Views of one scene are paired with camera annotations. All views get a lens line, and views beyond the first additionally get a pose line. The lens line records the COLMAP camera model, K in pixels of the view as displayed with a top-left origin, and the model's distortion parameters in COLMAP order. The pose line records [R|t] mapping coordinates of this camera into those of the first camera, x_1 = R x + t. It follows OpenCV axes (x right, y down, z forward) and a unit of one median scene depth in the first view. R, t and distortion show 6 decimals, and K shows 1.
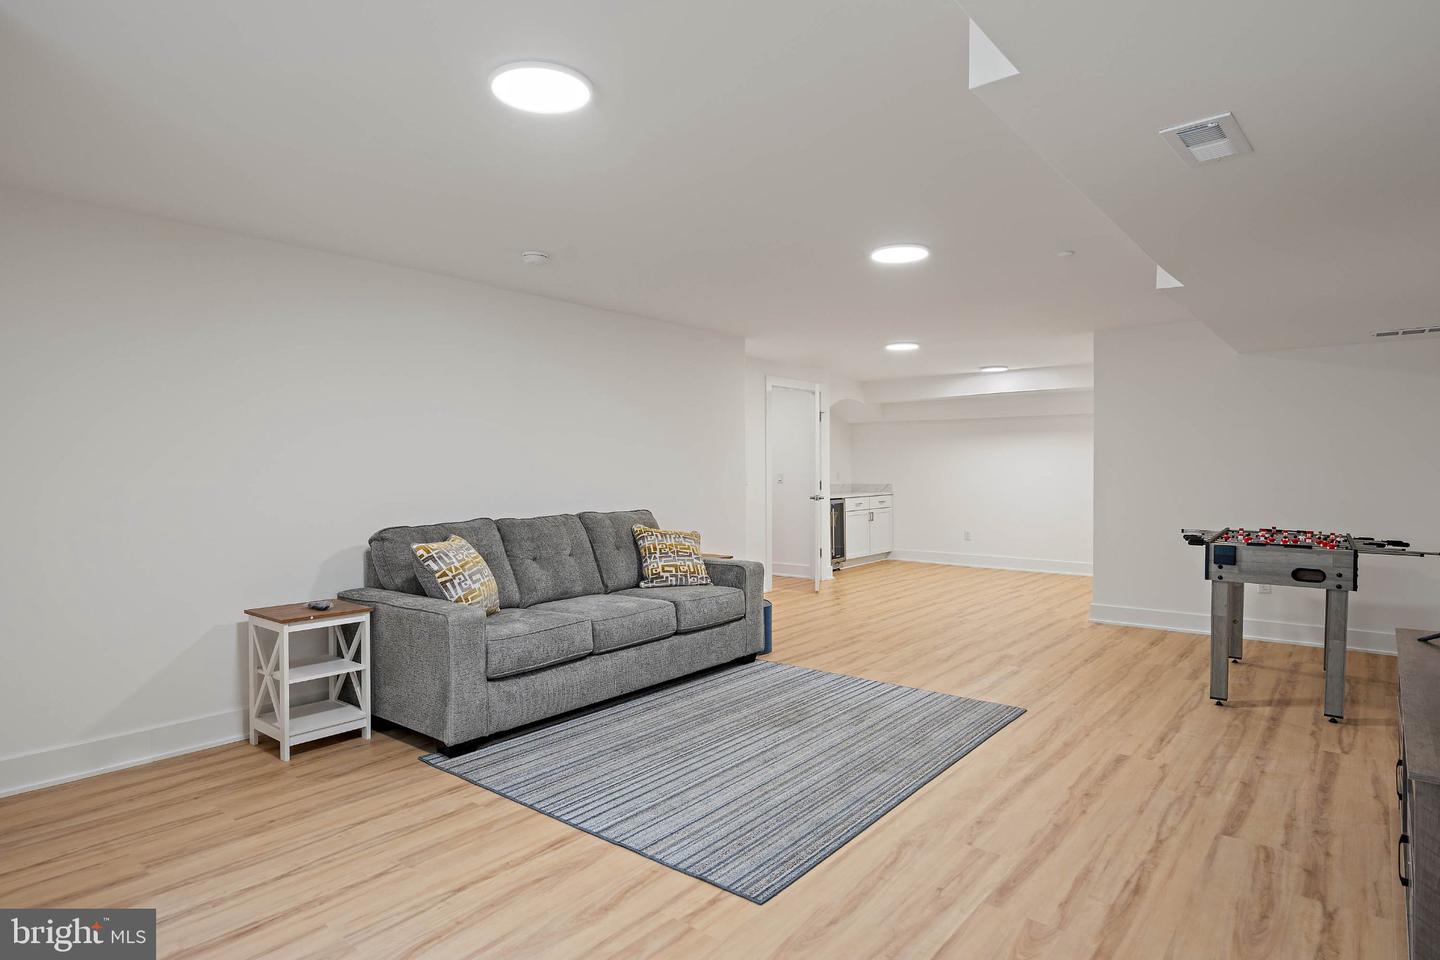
lens RADIAL K [[808.9, 0, 720.0], [0, 808.9, 480.0], [0, 0, 1]] dist [0.001871, 0.000300]
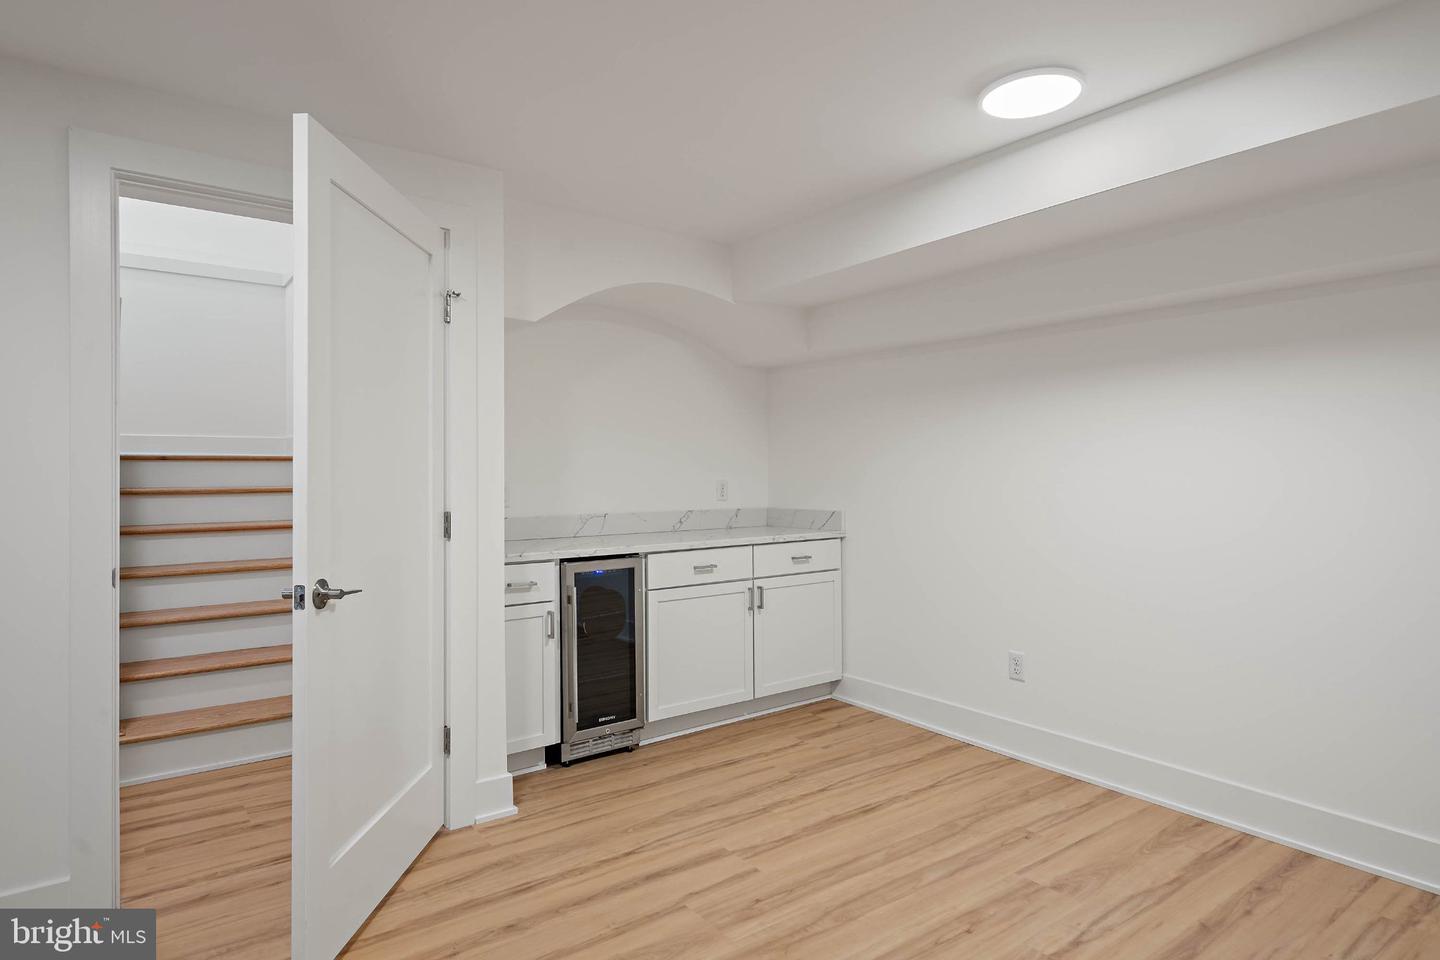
lens RADIAL K [[808.9, 0, 720.0], [0, 808.9, 480.0], [0, 0, 1]] dist [0.001871, 0.000300]
pose [[0.962088, -0.004402, -0.272704, 0.278255], [0.001510, 0.999940, -0.010815, -0.006600], [0.272736, 0.009993, 0.962037, 0.634974]]
